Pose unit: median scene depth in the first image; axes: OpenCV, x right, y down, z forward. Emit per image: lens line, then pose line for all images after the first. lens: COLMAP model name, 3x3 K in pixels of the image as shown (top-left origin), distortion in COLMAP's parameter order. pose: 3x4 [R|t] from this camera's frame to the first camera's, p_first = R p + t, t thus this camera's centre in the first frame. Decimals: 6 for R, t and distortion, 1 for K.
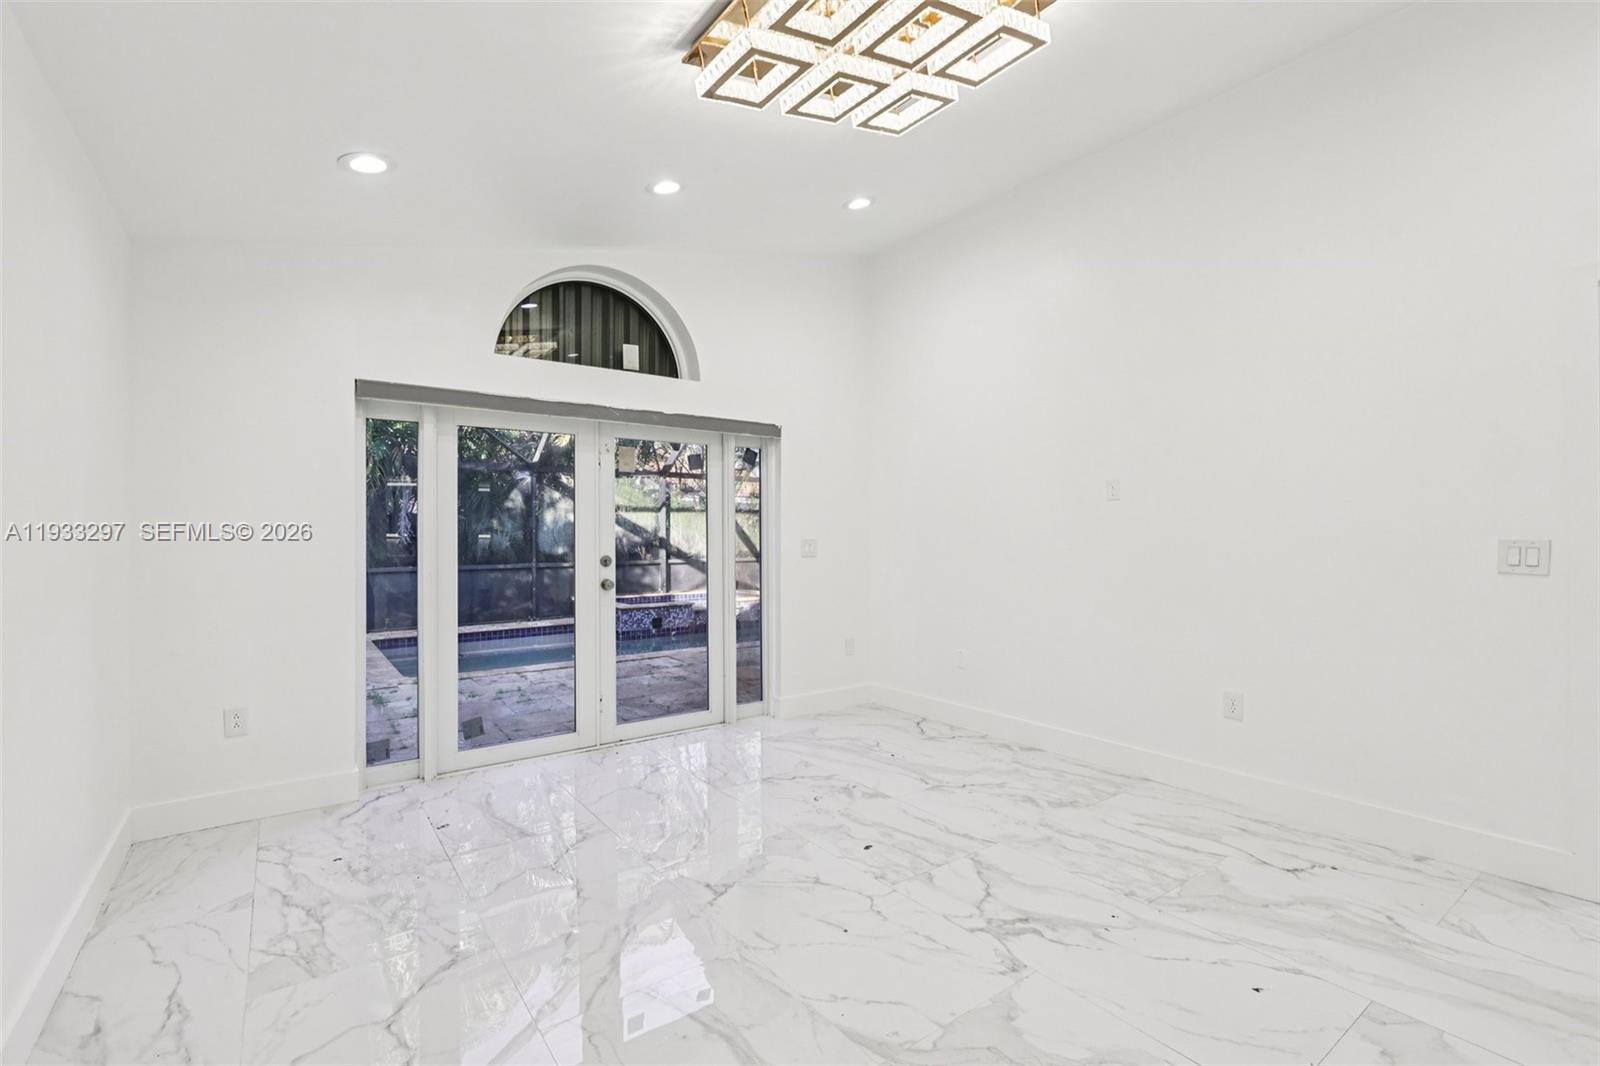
lens RADIAL K [[716.0, 0, 801.9], [0, 716.0, 535.7], [0, 0, 1]] dist [-0.005556, 0.001932]
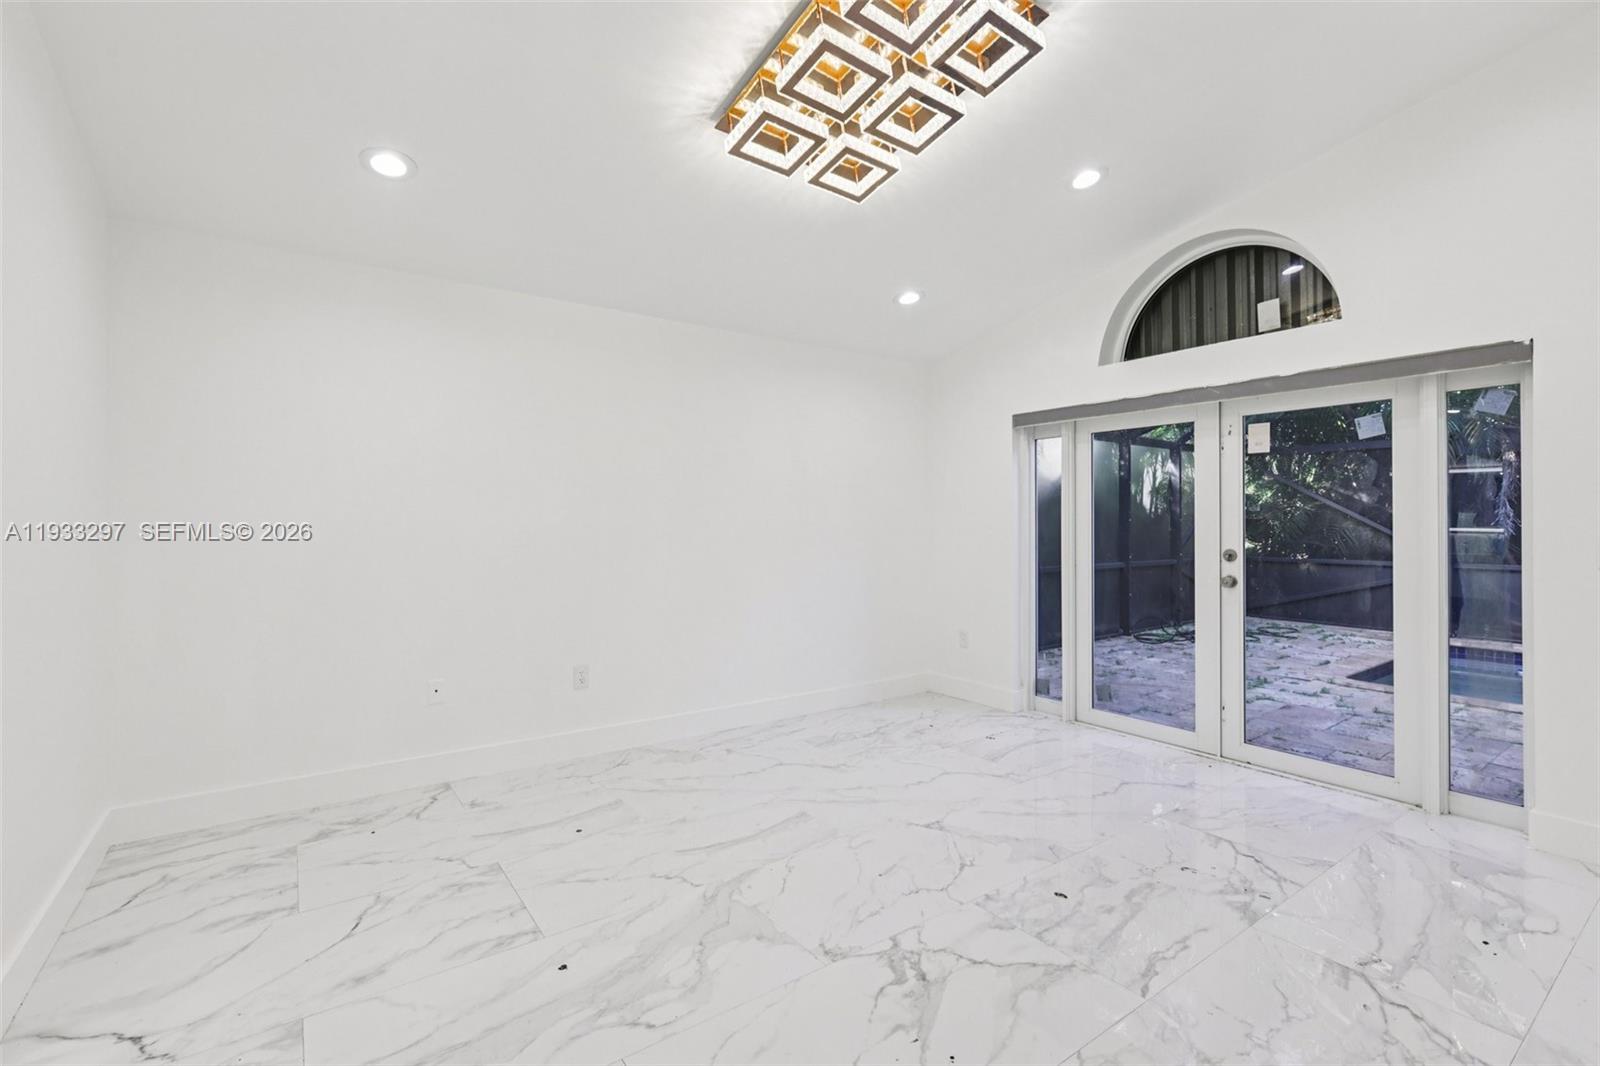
lens RADIAL K [[716.0, 0, 786.3], [0, 716.0, 526.5], [0, 0, 1]] dist [-0.005556, 0.001932]
pose [[-0.026229, 0.007169, -0.999630, 0.712590], [-0.004102, 0.999965, 0.007279, -0.005582], [0.999648, 0.004291, -0.026199, 0.522165]]
